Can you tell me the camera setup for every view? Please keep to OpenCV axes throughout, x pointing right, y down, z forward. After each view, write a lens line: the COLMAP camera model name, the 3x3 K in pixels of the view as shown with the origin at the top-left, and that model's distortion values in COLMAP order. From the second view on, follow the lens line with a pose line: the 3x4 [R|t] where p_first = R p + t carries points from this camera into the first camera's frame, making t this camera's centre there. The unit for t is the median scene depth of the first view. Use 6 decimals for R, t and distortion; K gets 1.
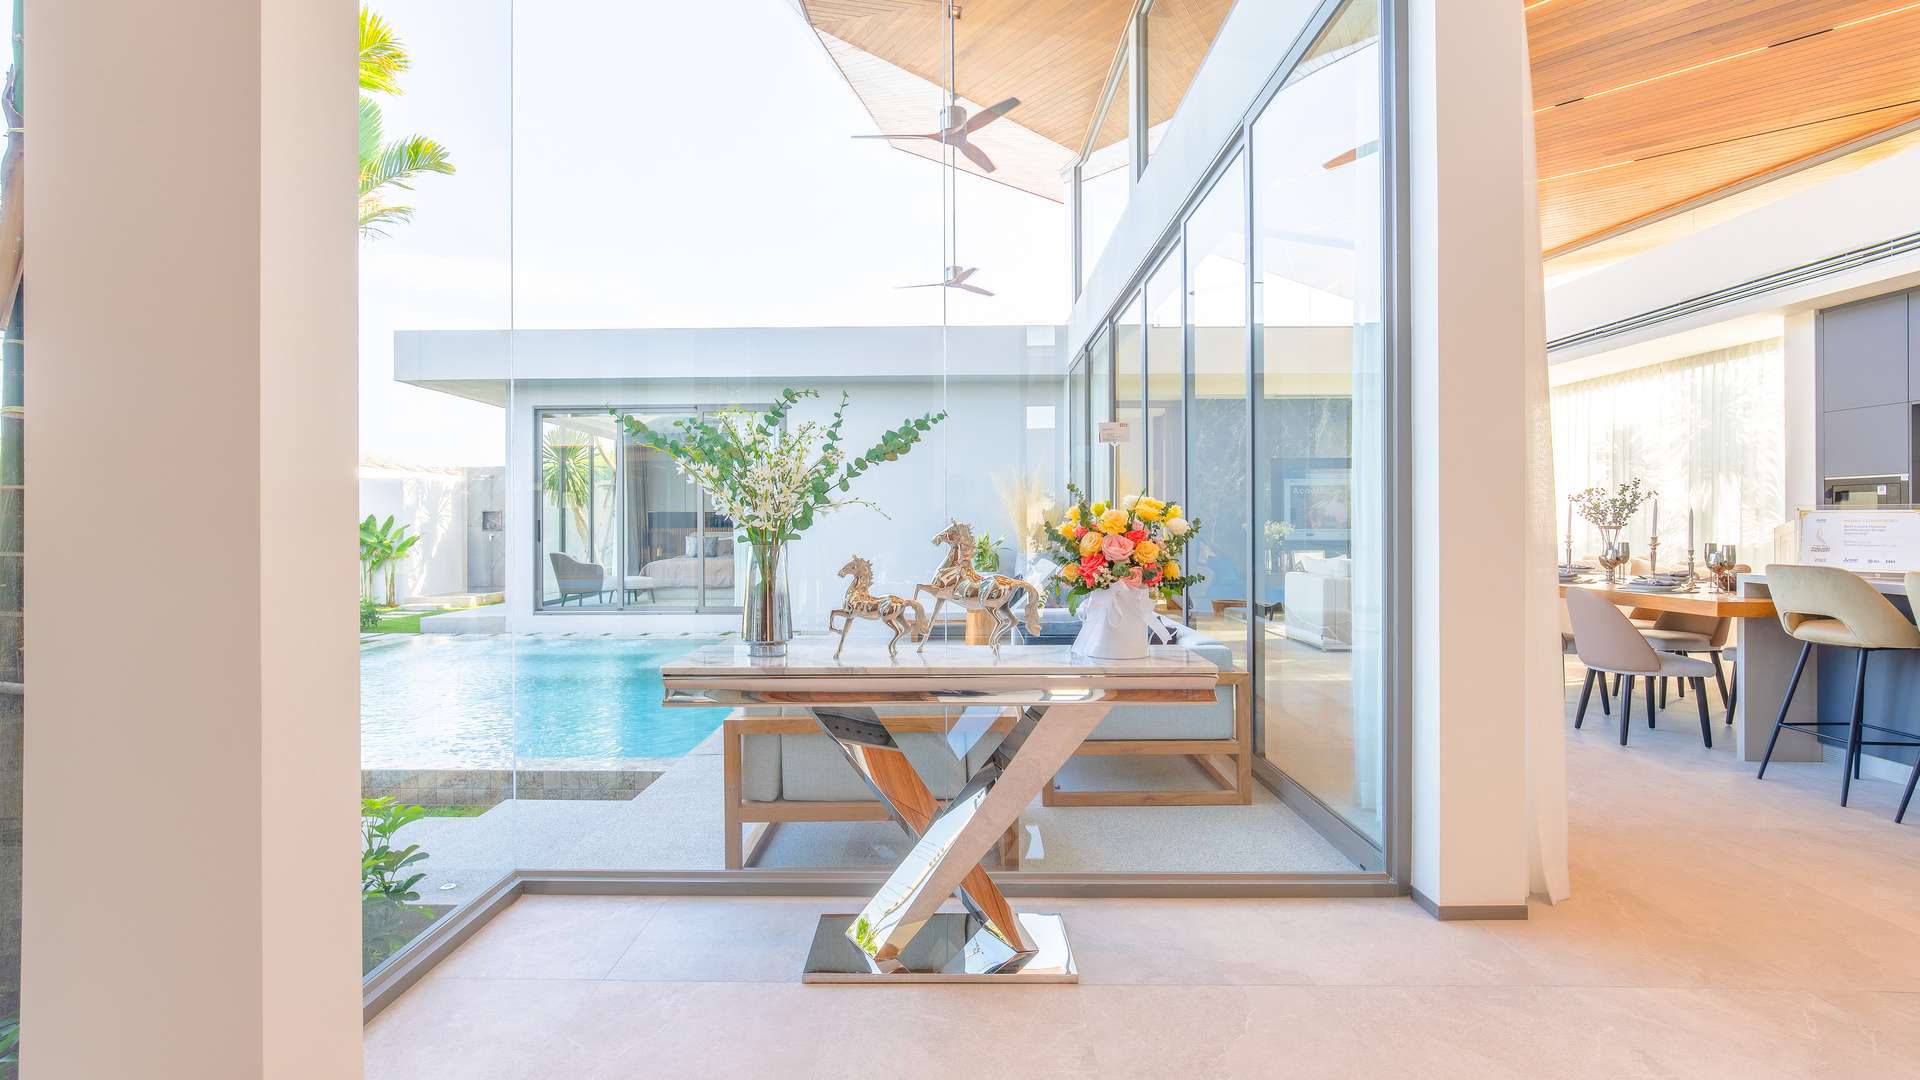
lens RADIAL K [[936.6, 0, 958.6], [0, 936.6, 528.2], [0, 0, 1]] dist [0.003265, 0.002693]
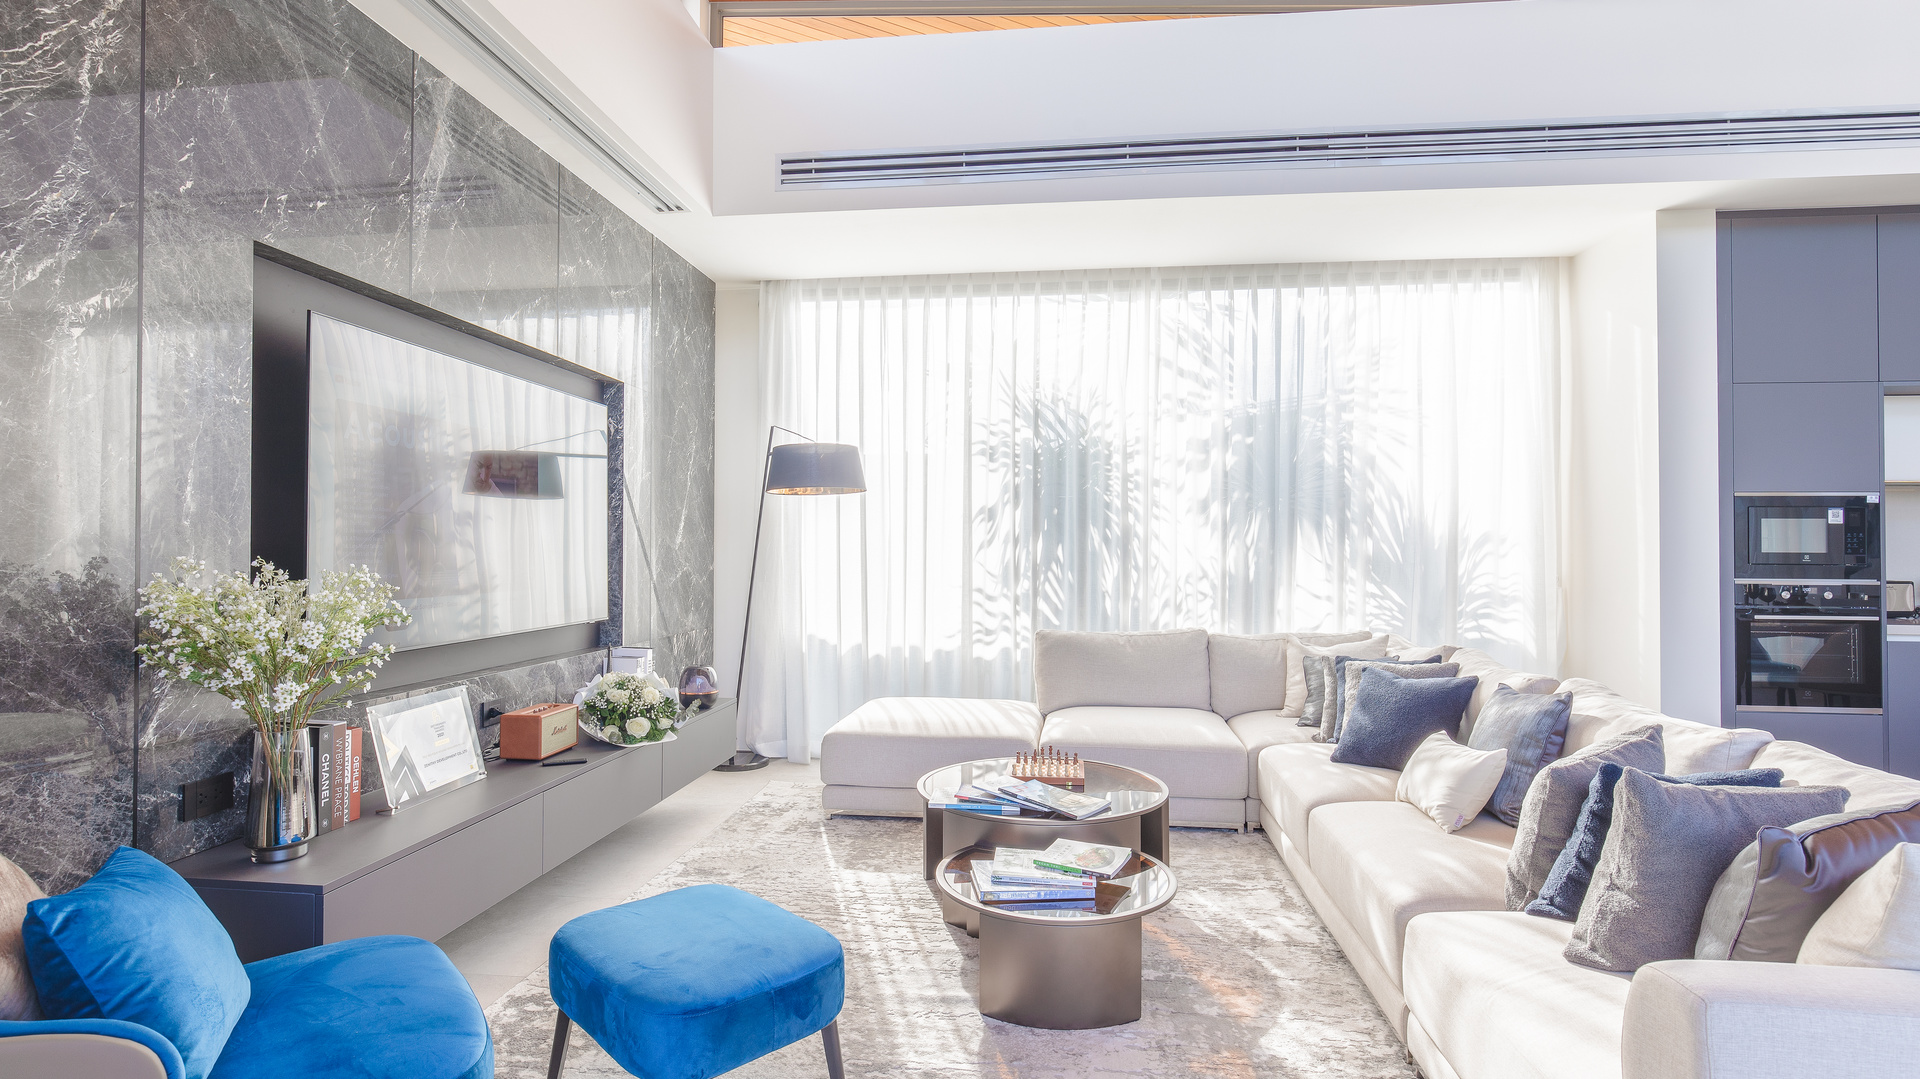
lens RADIAL K [[936.6, 0, 958.1], [0, 936.6, 541.1], [0, 0, 1]] dist [0.003265, 0.002693]
pose [[0.123640, 0.008174, 0.992293, 0.261384], [0.004122, 0.999953, -0.008751, -0.019259], [-0.992319, 0.005172, 0.123601, 1.419281]]
